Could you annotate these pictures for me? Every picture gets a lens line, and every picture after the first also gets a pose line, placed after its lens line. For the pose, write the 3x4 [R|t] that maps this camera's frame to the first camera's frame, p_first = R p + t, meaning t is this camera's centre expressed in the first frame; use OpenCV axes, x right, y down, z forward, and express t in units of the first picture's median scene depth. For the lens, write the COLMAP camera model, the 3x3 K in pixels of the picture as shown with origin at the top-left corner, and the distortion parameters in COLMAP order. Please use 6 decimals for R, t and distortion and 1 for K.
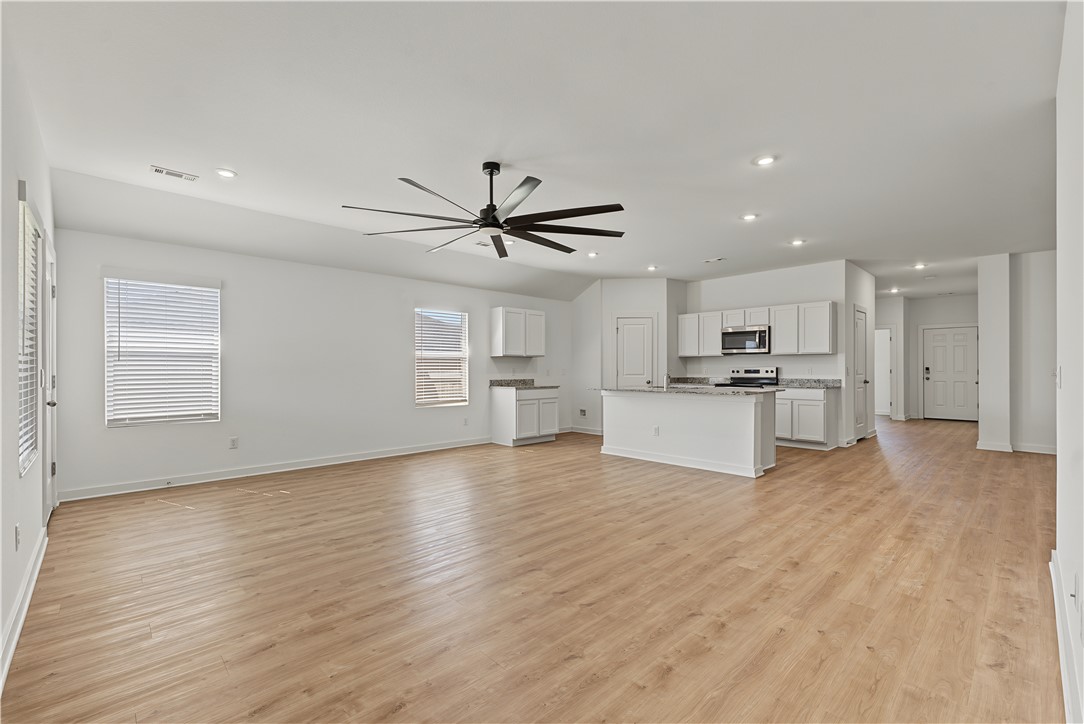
lens RADIAL K [[468.3, 0, 542.0], [0, 468.3, 362.0], [0, 0, 1]] dist [-0.000835, -0.000078]
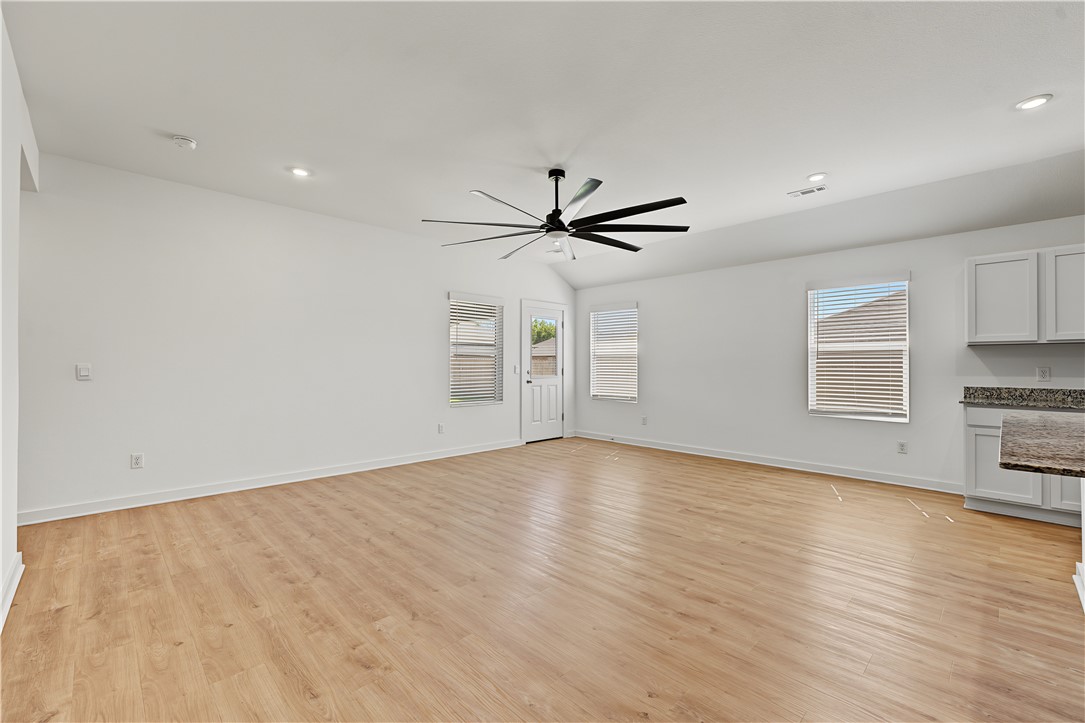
lens RADIAL K [[457.0, 0, 542.5], [0, 457.0, 361.5], [0, 0, 1]] dist [0.001875, 0.000001]
pose [[0.009067, -0.006102, -0.999940, 0.720588], [0.012545, 0.999903, -0.005988, 0.006898], [0.999880, -0.012490, 0.009142, 0.754842]]
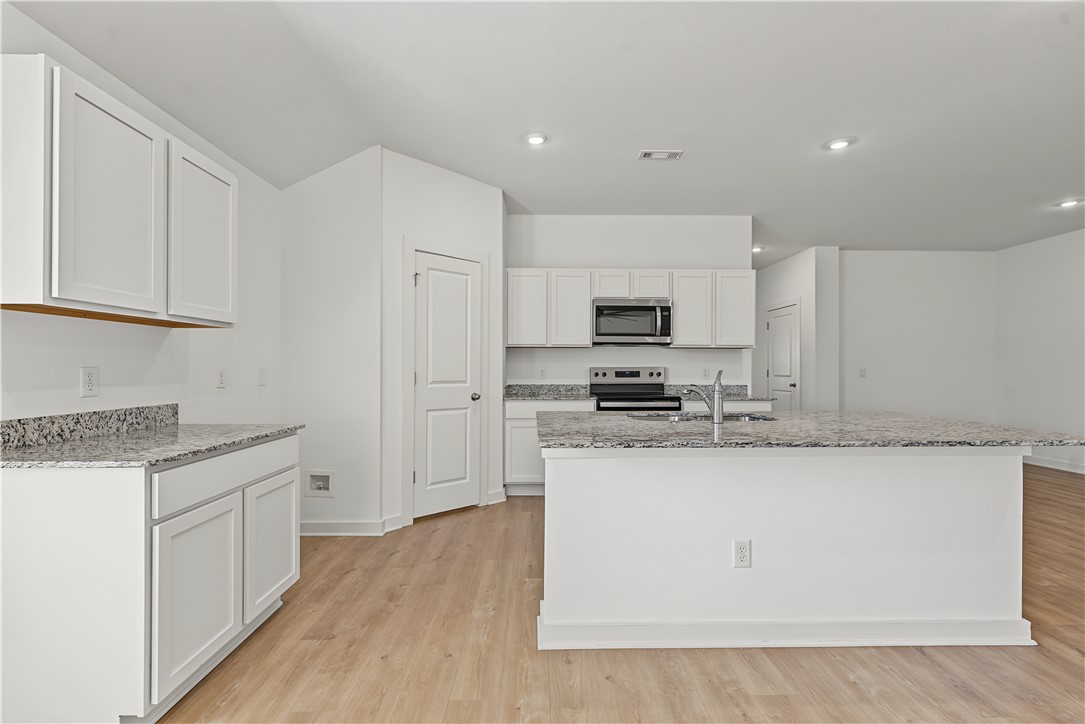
lens RADIAL K [[473.6, 0, 542.5], [0, 473.6, 362.0], [0, 0, 1]] dist [0.000949, 0.000286]
pose [[0.684280, 0.013028, 0.729103, -0.132742], [-0.012916, 0.999900, -0.005745, 0.016323], [-0.729105, -0.005485, 0.684380, 1.102297]]
